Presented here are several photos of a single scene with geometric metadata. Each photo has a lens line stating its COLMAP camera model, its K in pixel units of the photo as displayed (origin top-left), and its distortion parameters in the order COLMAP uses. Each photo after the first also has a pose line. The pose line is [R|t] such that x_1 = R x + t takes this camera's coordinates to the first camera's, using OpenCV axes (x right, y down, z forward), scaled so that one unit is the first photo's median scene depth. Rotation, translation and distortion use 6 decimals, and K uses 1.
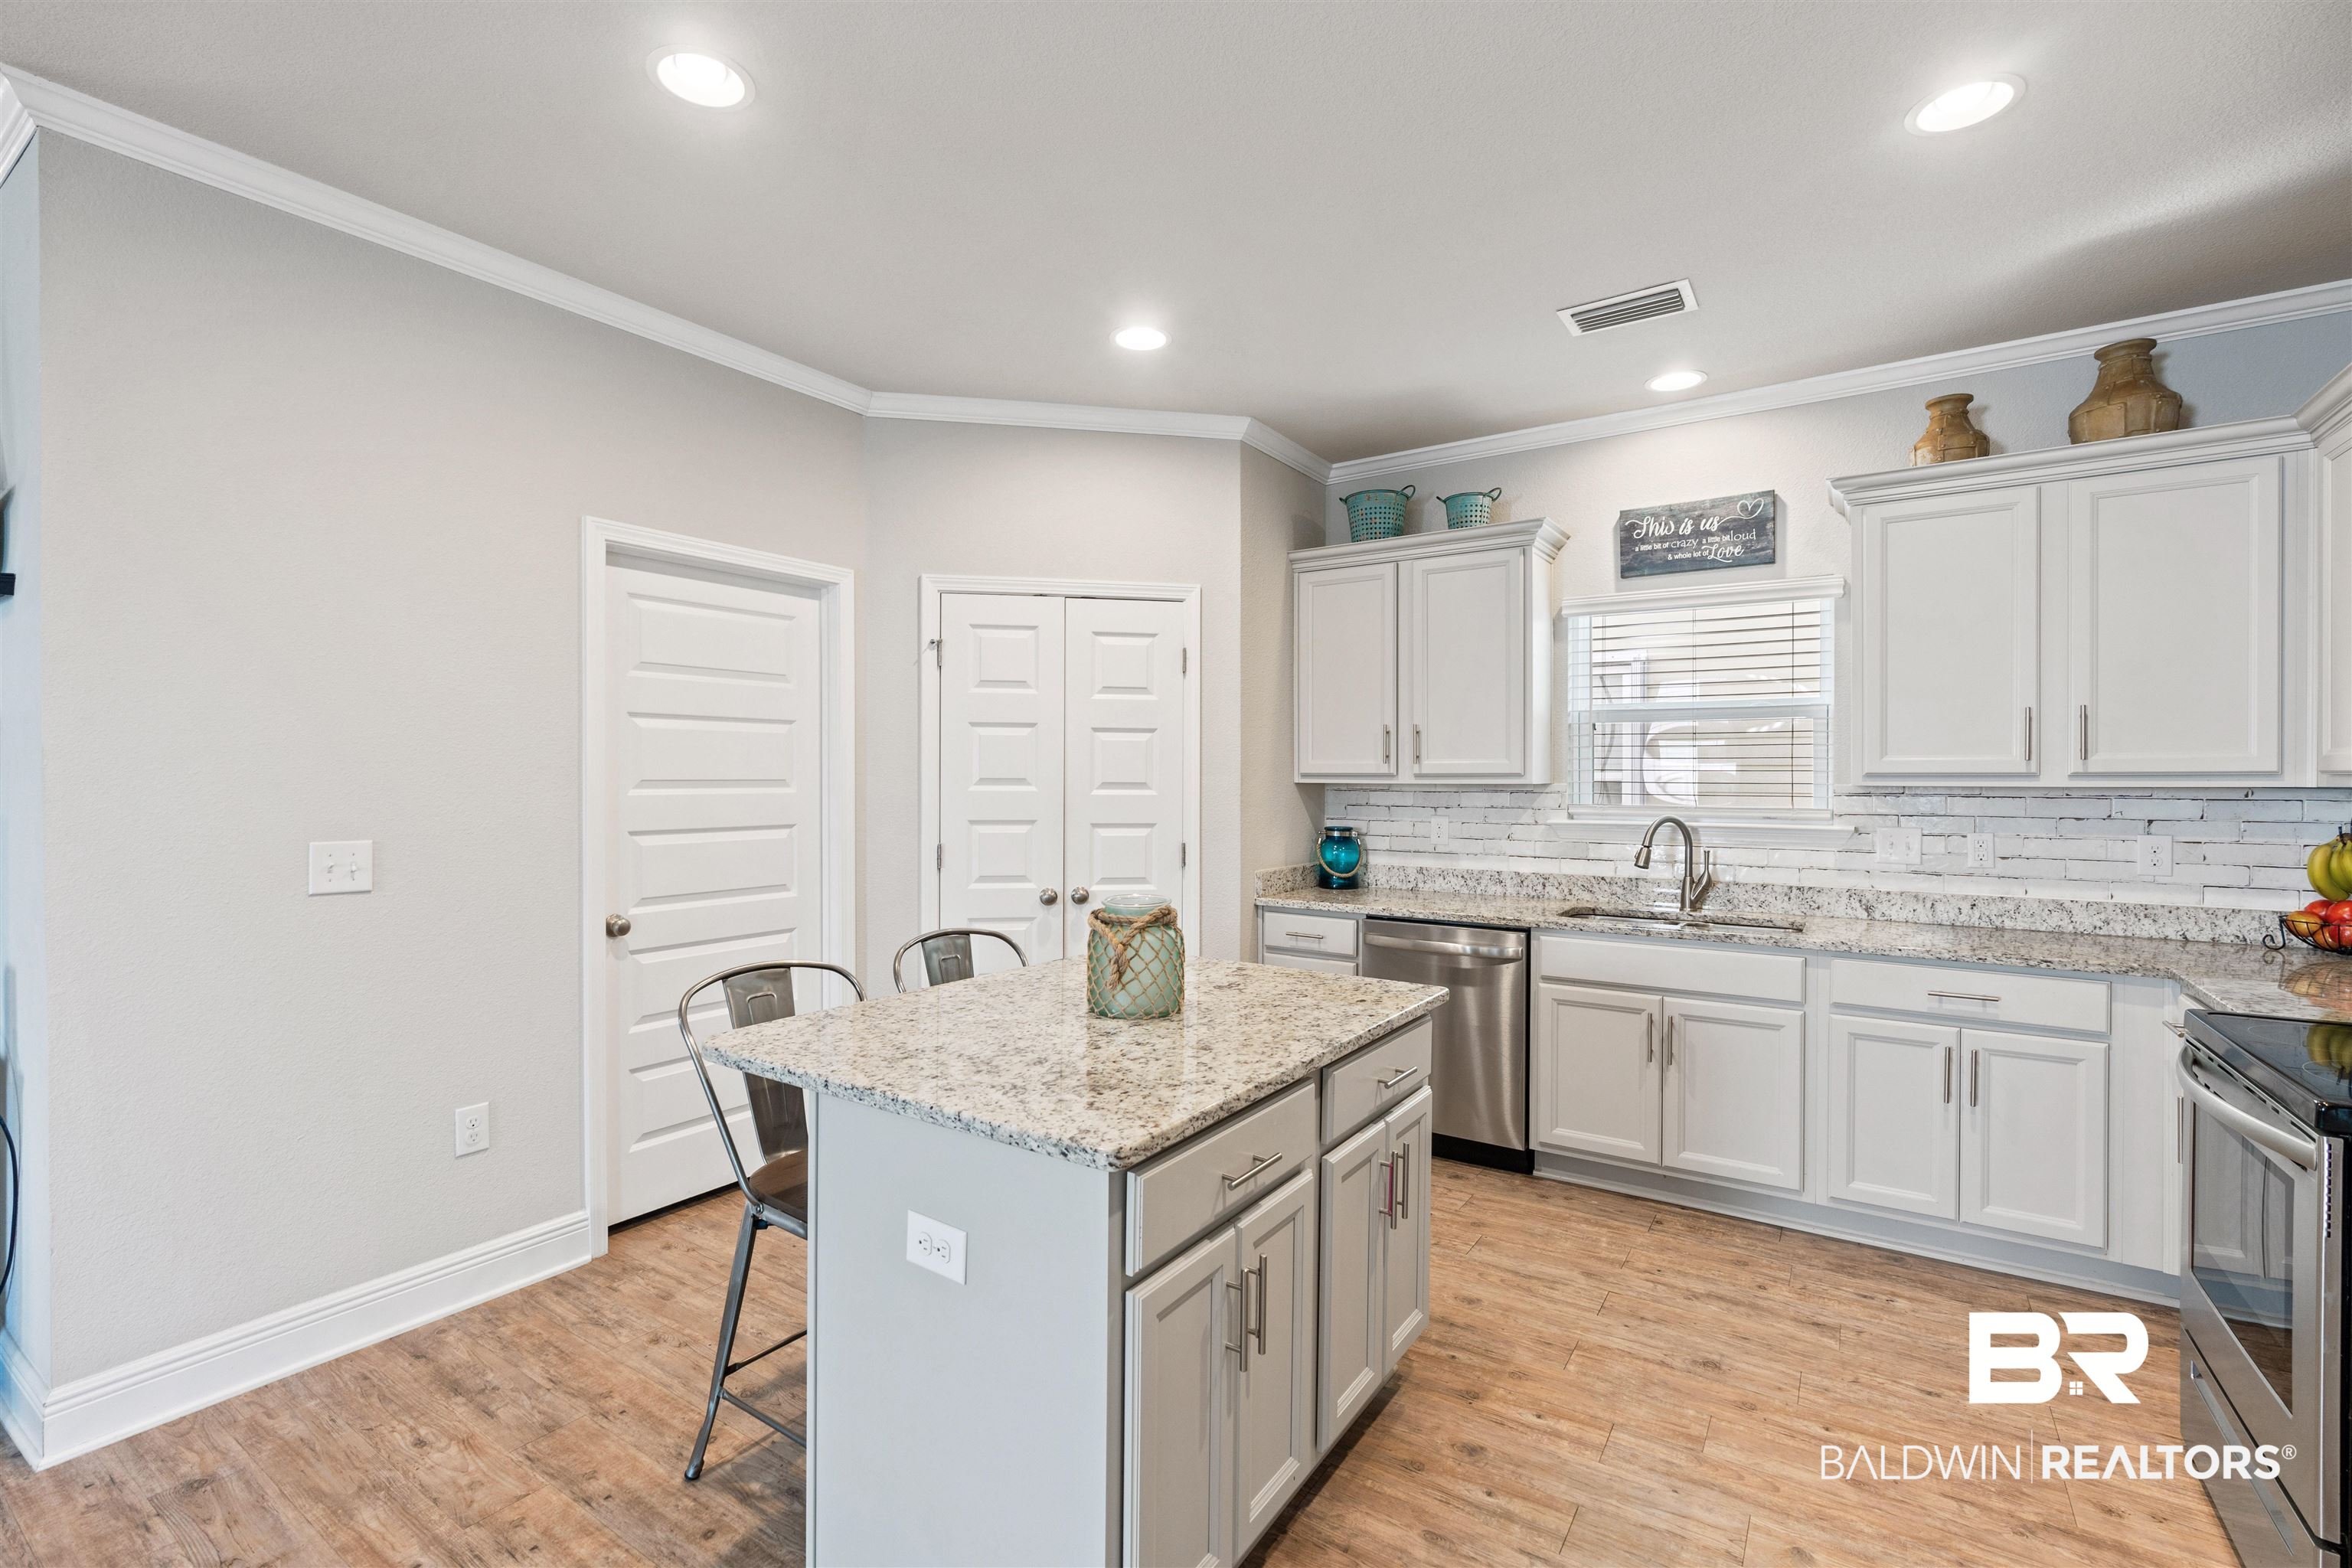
lens RADIAL K [[1052.5, 0, 1161.7], [0, 1052.5, 785.8], [0, 0, 1]] dist [-0.008571, 0.003171]
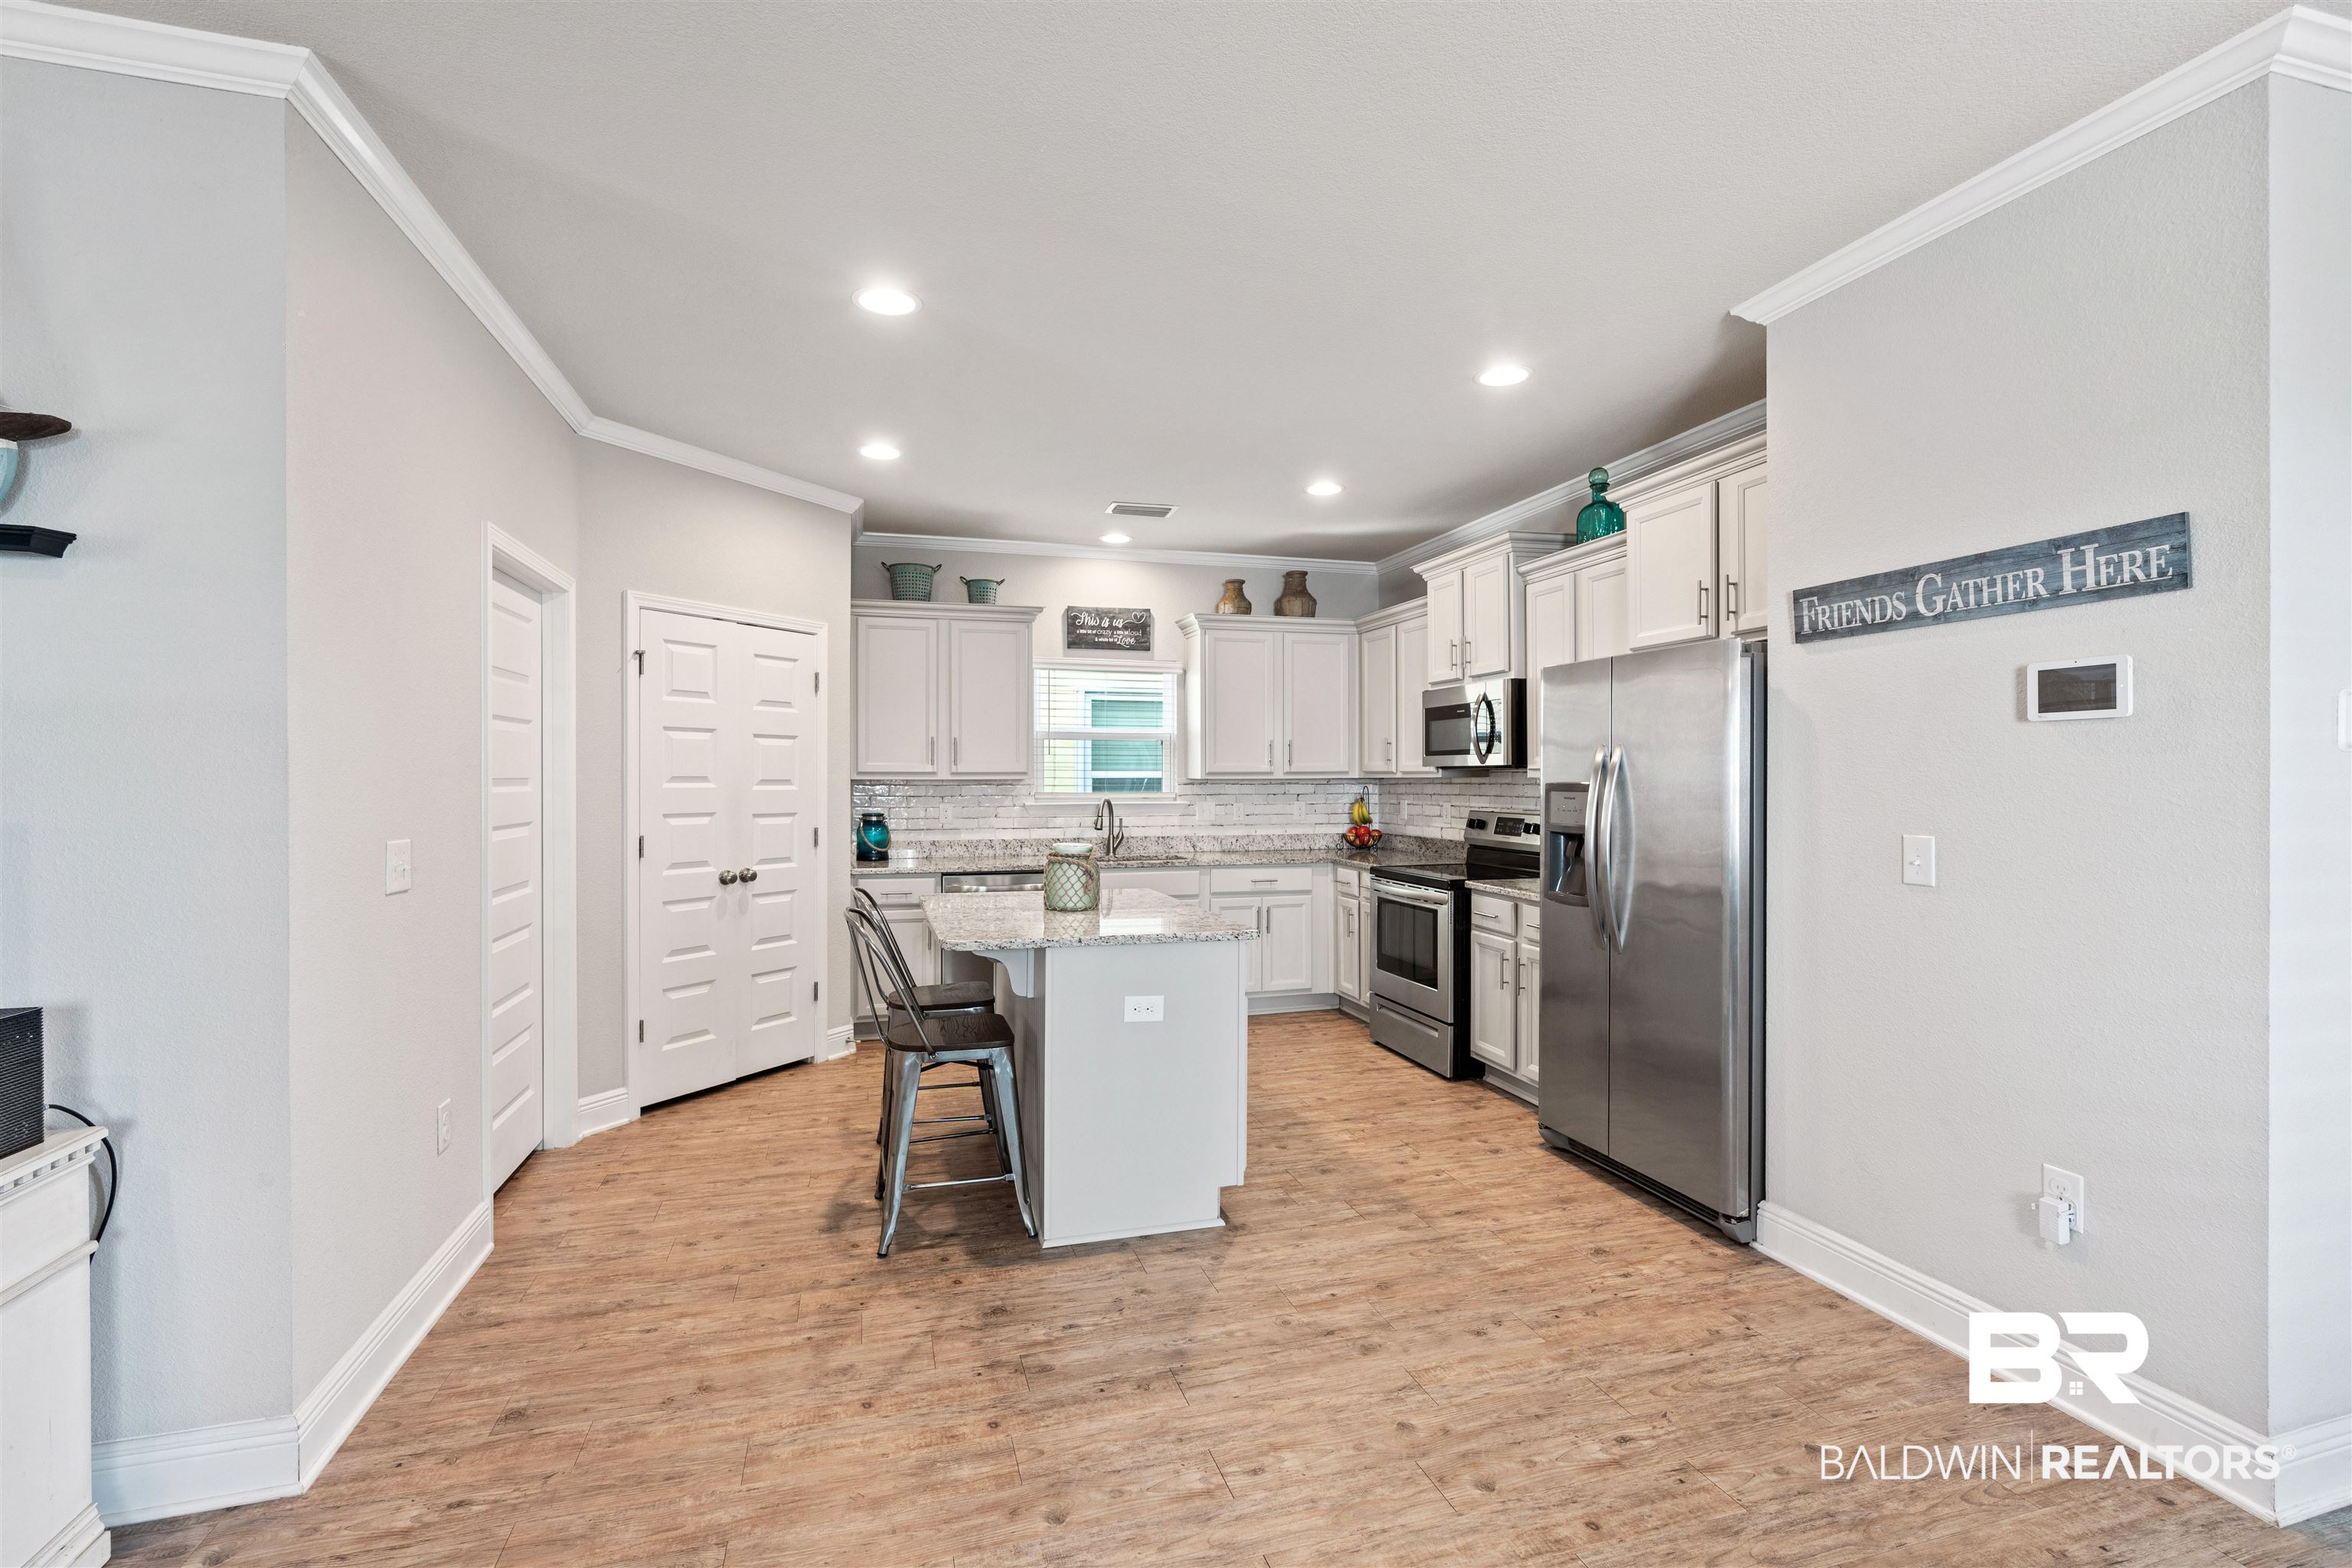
lens RADIAL K [[1052.5, 0, 1185.5], [0, 1052.5, 775.3], [0, 0, 1]] dist [-0.008571, 0.003171]
pose [[0.628687, -0.002228, 0.777655, -0.724625], [0.008022, 0.999961, -0.003621, 0.000333], [-0.777617, 0.008515, 0.628681, -0.138064]]
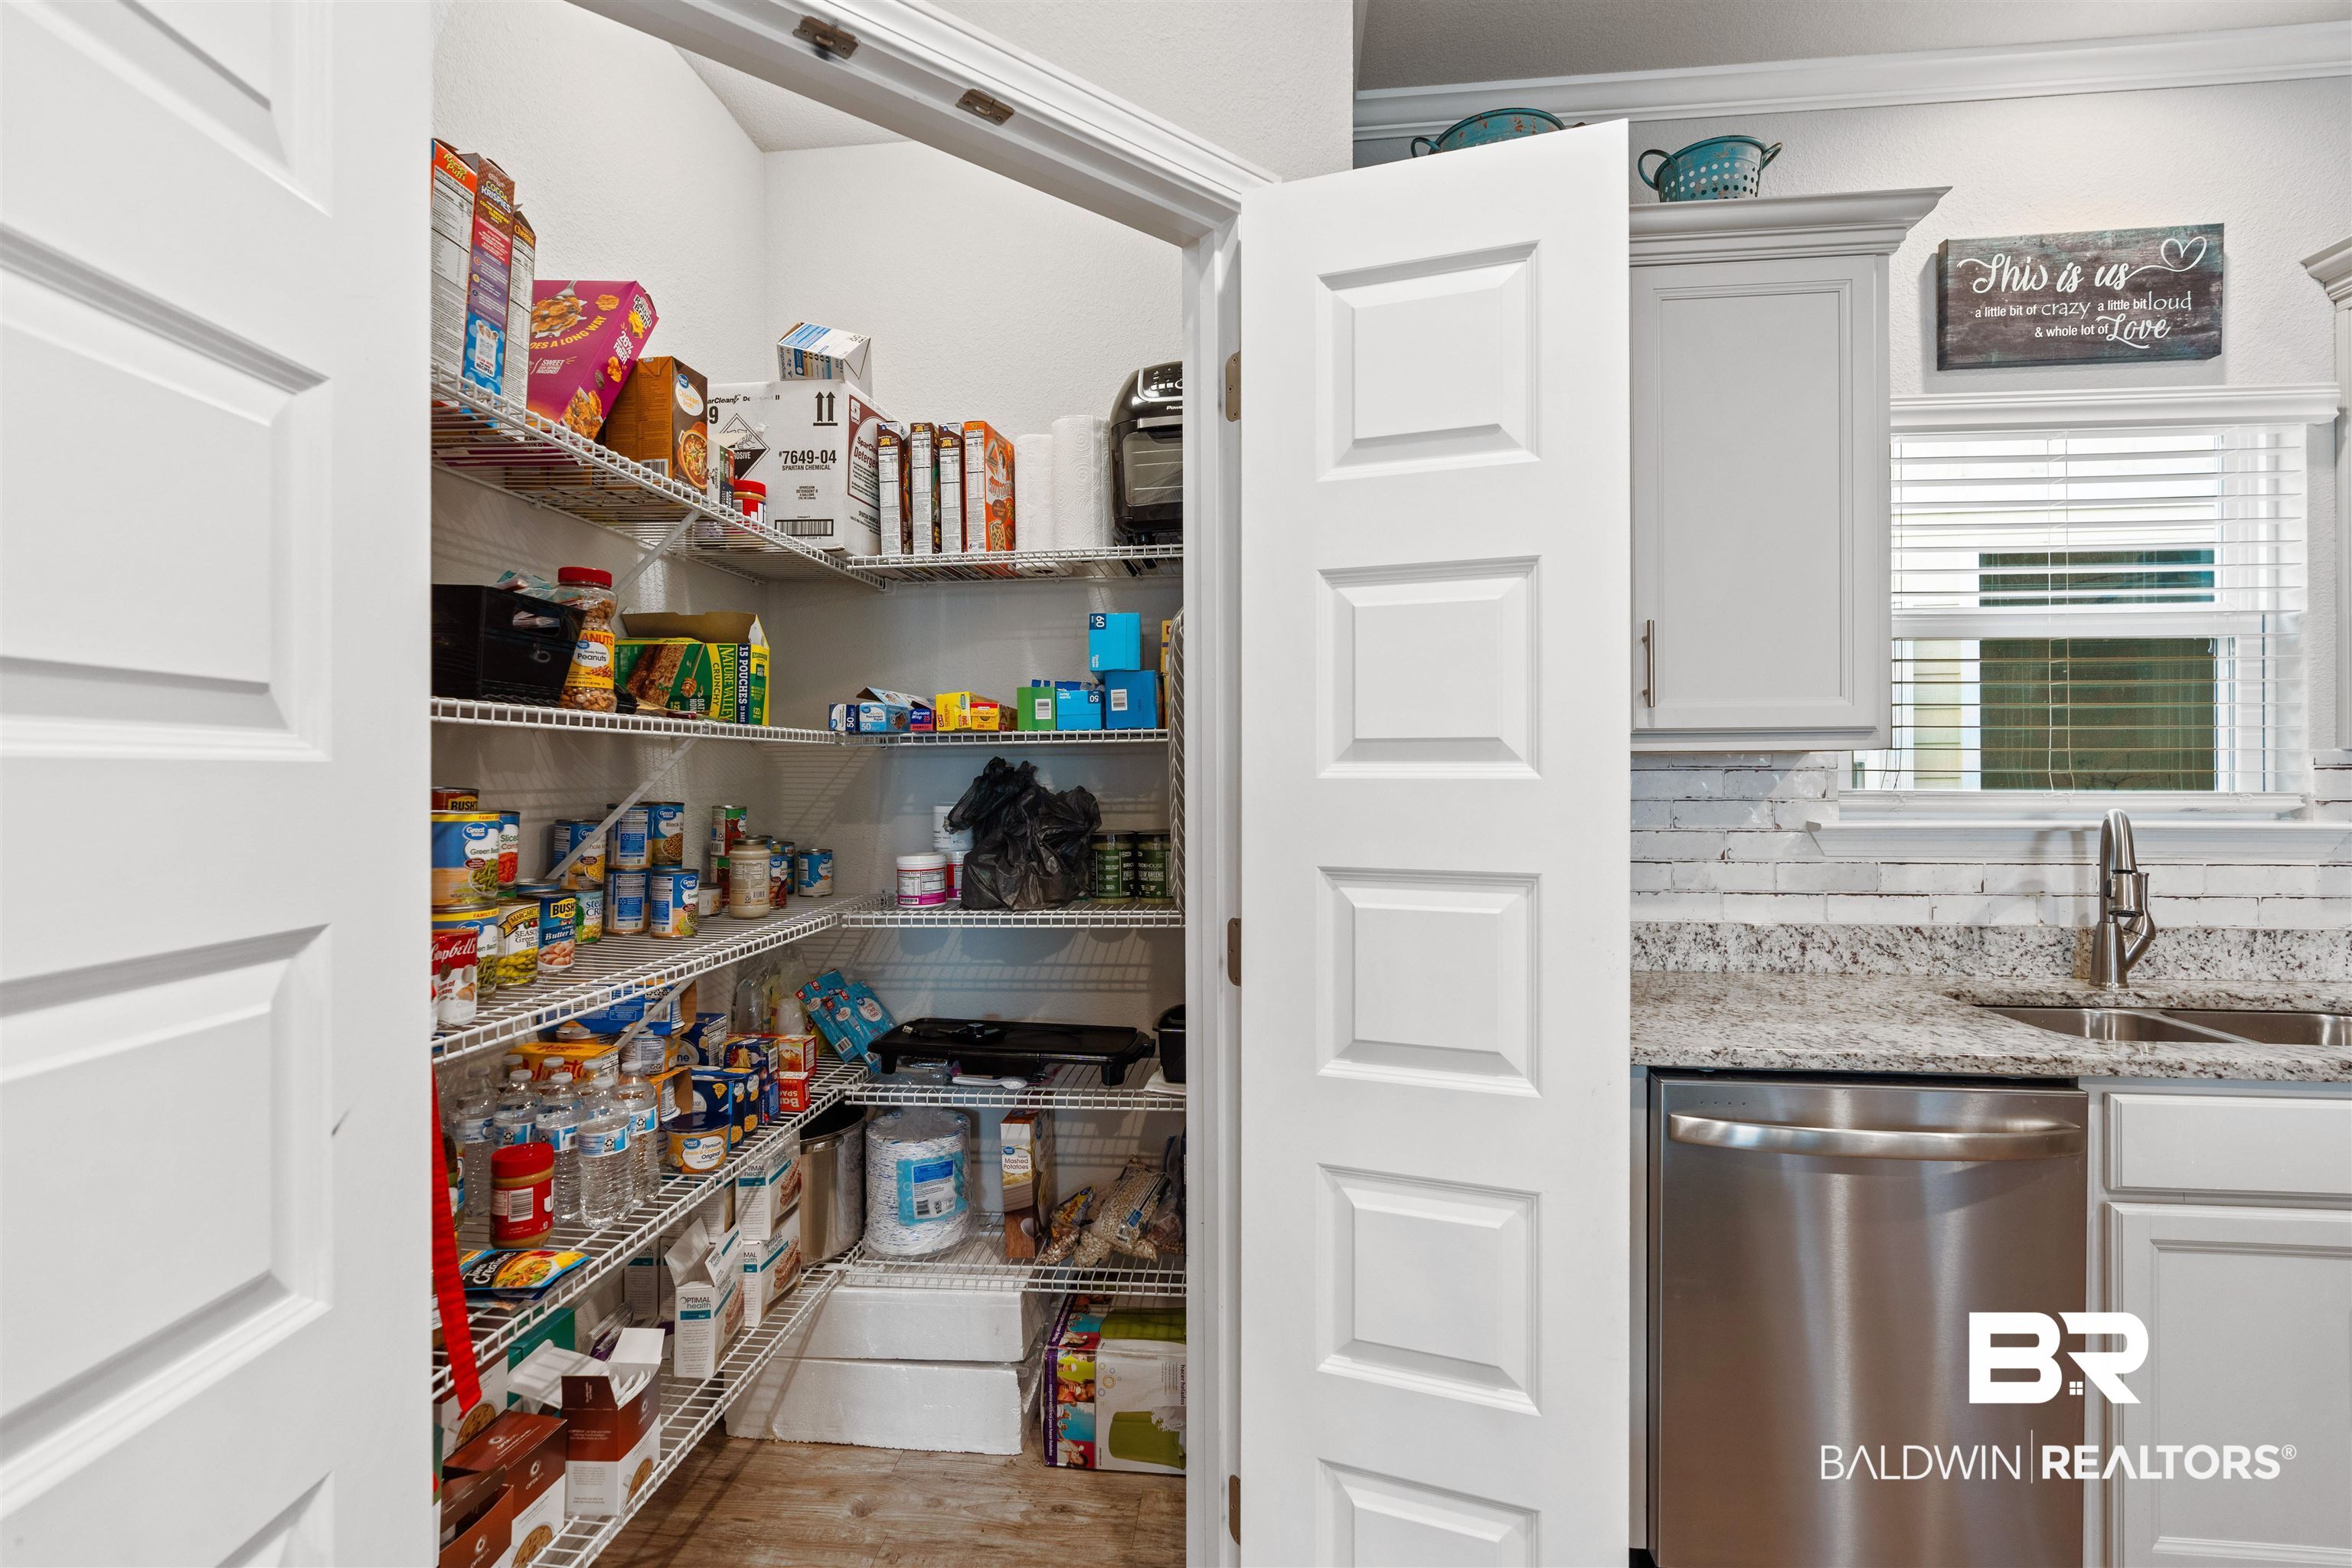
lens RADIAL K [[1052.5, 0, 1170.7], [0, 1052.5, 771.8], [0, 0, 1]] dist [-0.008571, 0.003171]
pose [[0.881438, -0.002686, 0.472292, -0.173532], [0.008176, 0.999921, -0.009572, 0.011142], [-0.472229, 0.012299, 0.881390, 0.762804]]
